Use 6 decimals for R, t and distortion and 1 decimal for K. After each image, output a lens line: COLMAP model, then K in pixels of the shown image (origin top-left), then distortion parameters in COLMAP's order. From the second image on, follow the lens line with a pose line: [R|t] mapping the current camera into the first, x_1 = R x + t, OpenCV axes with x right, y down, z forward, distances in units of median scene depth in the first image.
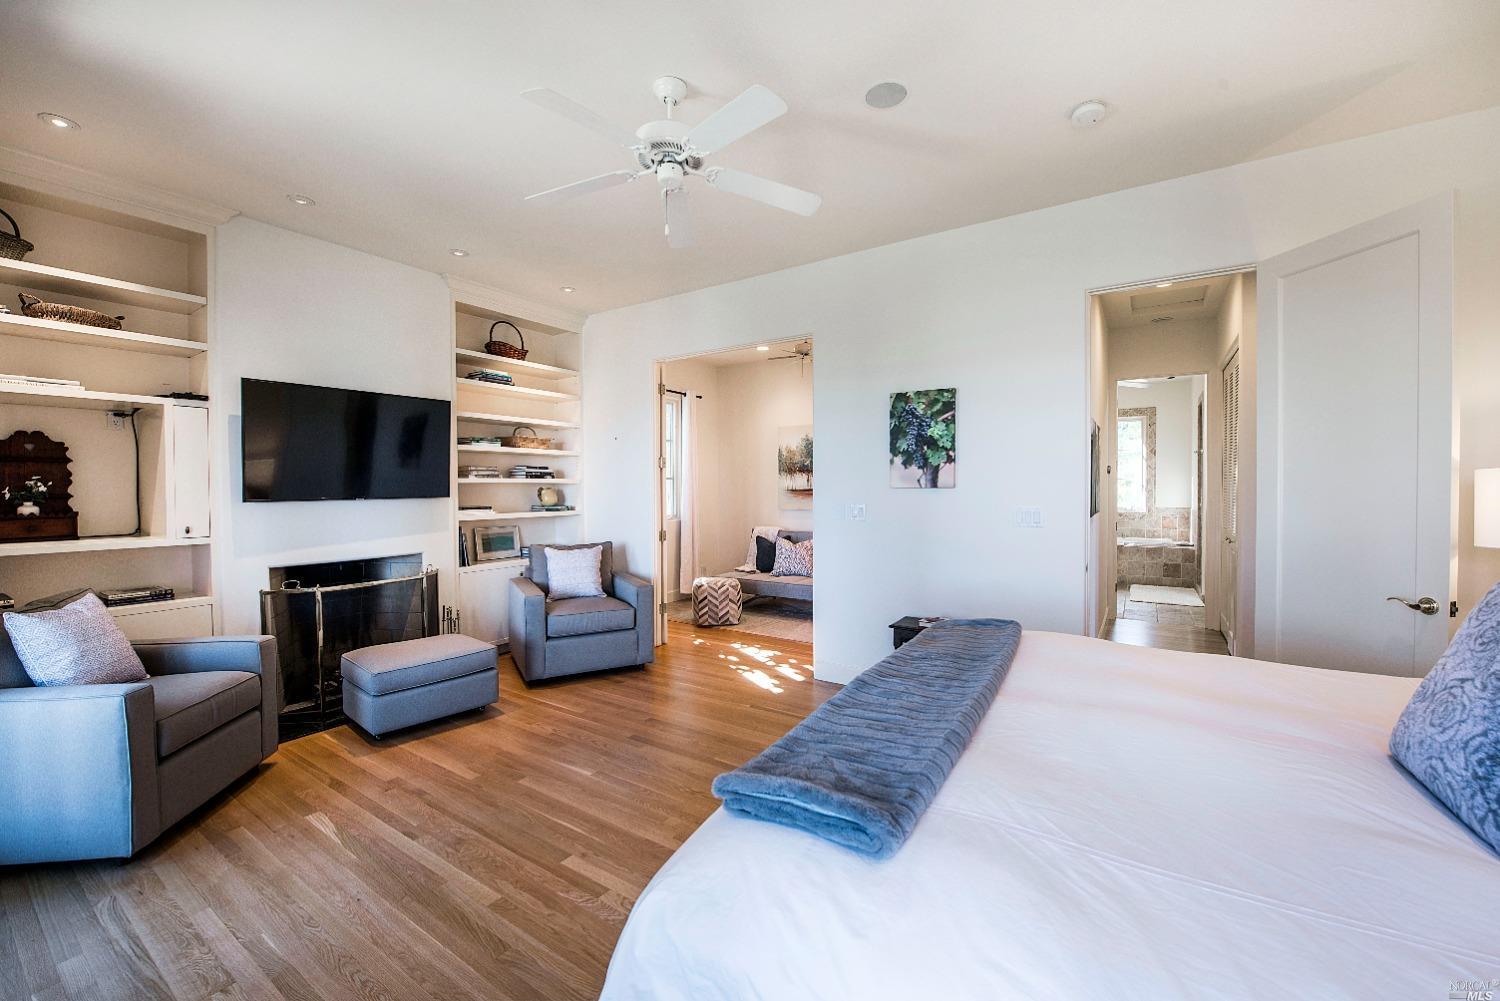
lens RADIAL K [[589.6, 0, 759.7], [0, 589.6, 503.9], [0, 0, 1]] dist [0.001138, -0.000284]
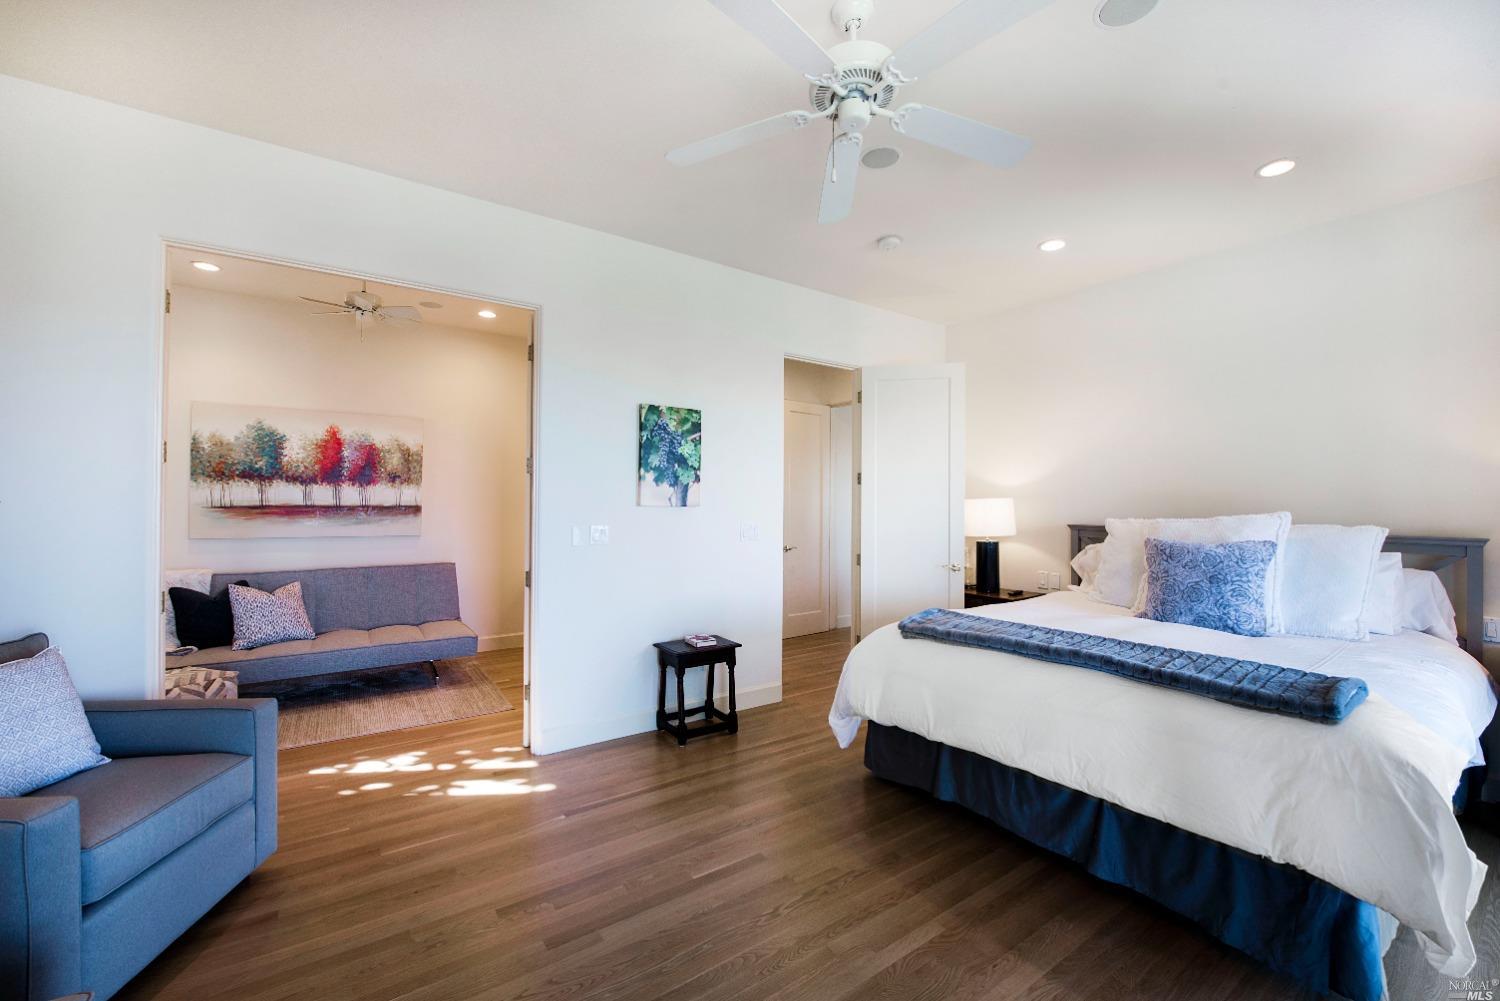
lens RADIAL K [[589.6, 0, 758.7], [0, 589.6, 491.2], [0, 0, 1]] dist [0.001138, -0.000284]
pose [[0.404820, 0.028266, 0.913959, -0.552925], [0.017342, 0.999105, -0.038581, -0.012275], [-0.914232, 0.031468, 0.403967, 0.476826]]
